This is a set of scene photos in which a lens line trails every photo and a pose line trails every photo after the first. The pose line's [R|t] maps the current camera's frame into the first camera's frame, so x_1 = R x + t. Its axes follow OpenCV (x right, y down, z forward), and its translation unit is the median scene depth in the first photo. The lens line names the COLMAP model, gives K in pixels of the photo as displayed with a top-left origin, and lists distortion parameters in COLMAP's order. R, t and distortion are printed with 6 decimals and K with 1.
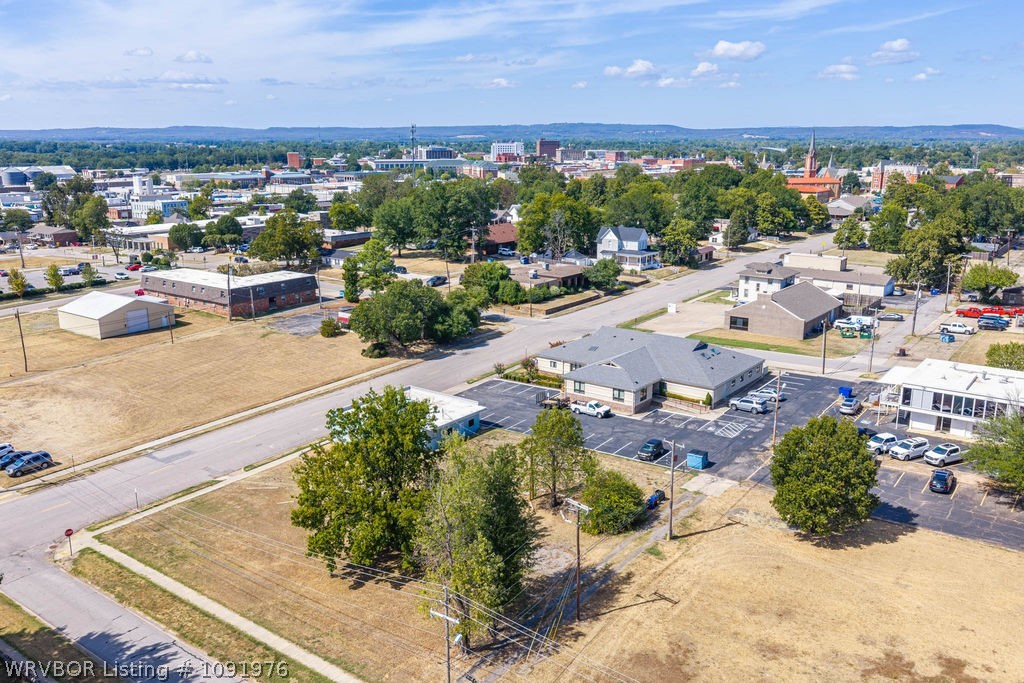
lens RADIAL K [[849.4, 0, 515.2], [0, 849.4, 342.6], [0, 0, 1]] dist [0.018424, -0.030520]
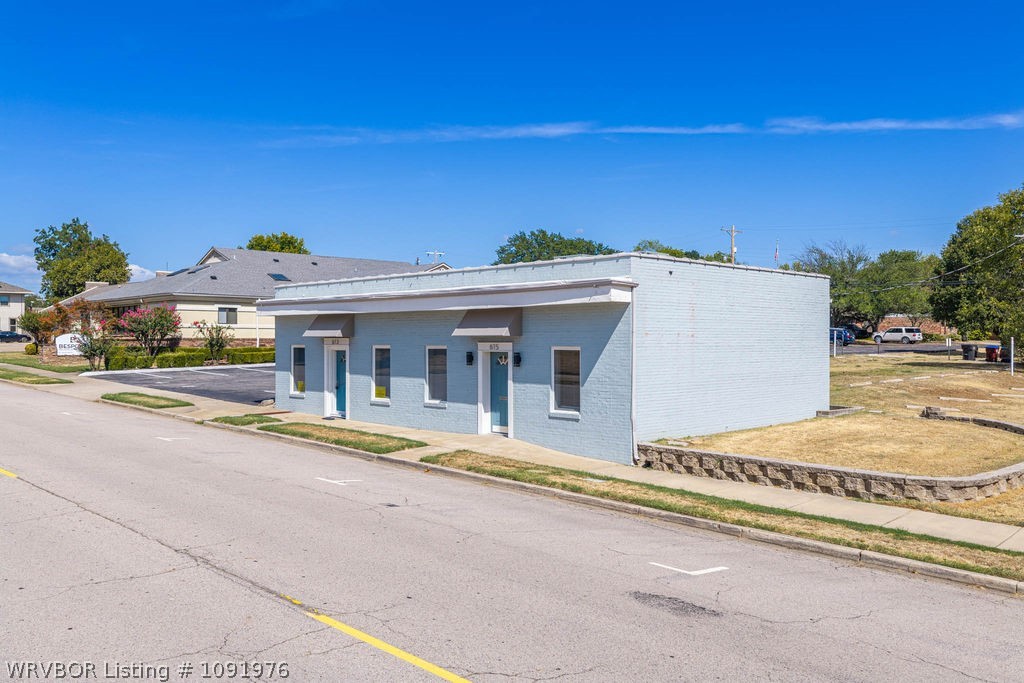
lens RADIAL K [[851.7, 0, 515.4], [0, 851.7, 340.5], [0, 0, 1]] dist [0.020653, -0.042354]
pose [[0.142322, 0.001763, 0.989819, -0.355866], [0.236533, 0.970966, -0.035740, 0.091329], [-0.961143, 0.239212, 0.137772, 0.938714]]
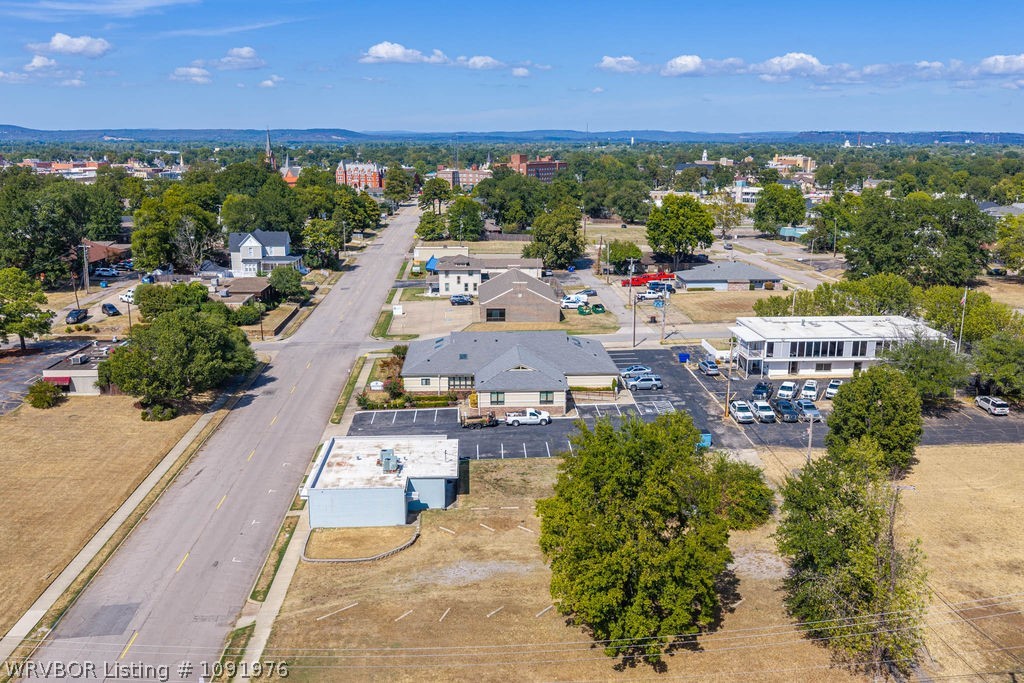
lens RADIAL K [[849.4, 0, 515.2], [0, 849.4, 342.6], [0, 0, 1]] dist [0.018424, -0.030520]
pose [[0.764236, -0.146494, 0.628078, -0.490622], [0.148510, 0.987663, 0.049659, -0.050697], [-0.627605, 0.055325, 0.776564, 0.288307]]
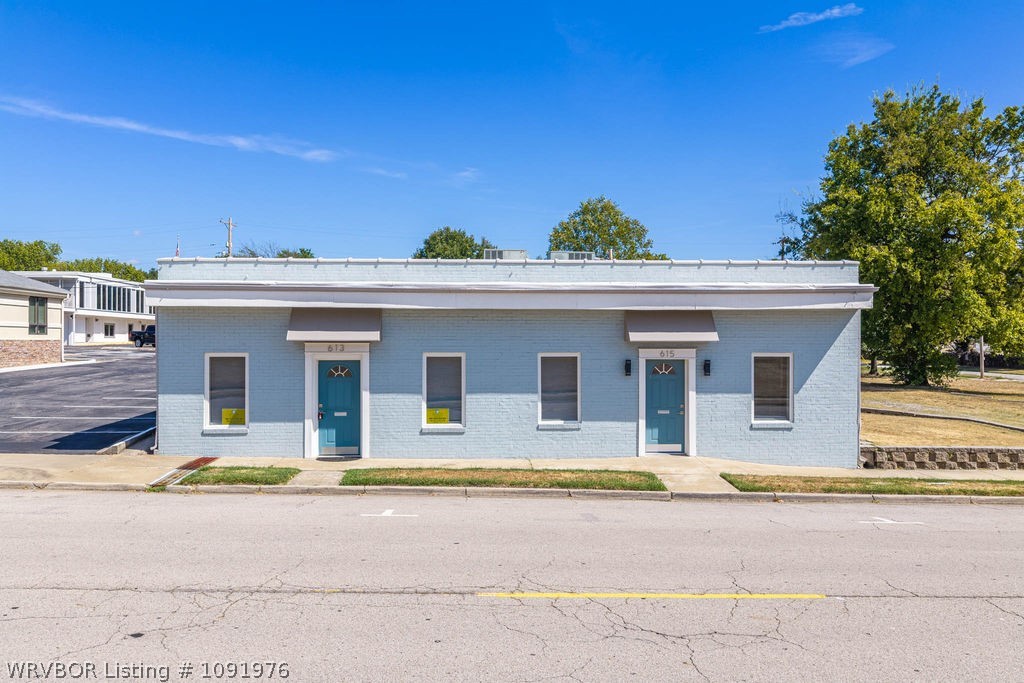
lens RADIAL K [[853.4, 0, 514.0], [0, 853.4, 342.3], [0, 0, 1]] dist [0.005639, -0.007055]
pose [[-0.641028, 0.001004, 0.767516, -0.282818], [0.183541, 0.971186, 0.152022, 0.054921], [-0.745249, 0.238321, -0.622742, 1.082926]]
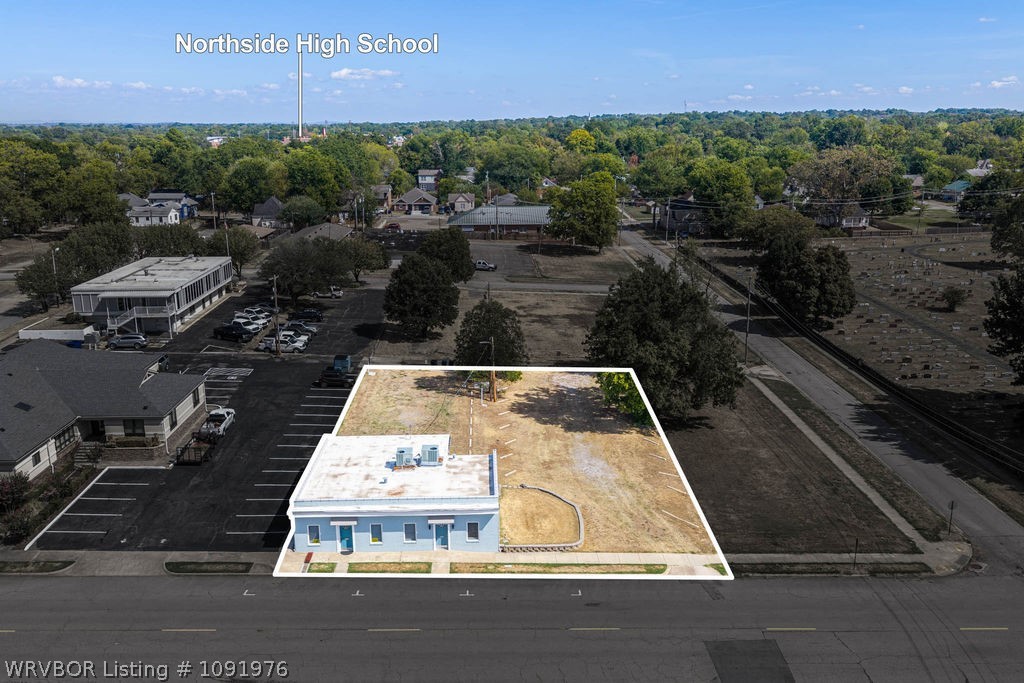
lens RADIAL K [[849.4, 0, 515.2], [0, 849.4, 342.6], [0, 0, 1]] dist [0.018424, -0.030520]
pose [[-0.631329, -0.191574, 0.751480, -0.583408], [0.187302, 0.902655, 0.387468, -0.208992], [-0.752556, 0.385374, -0.533991, 1.169788]]
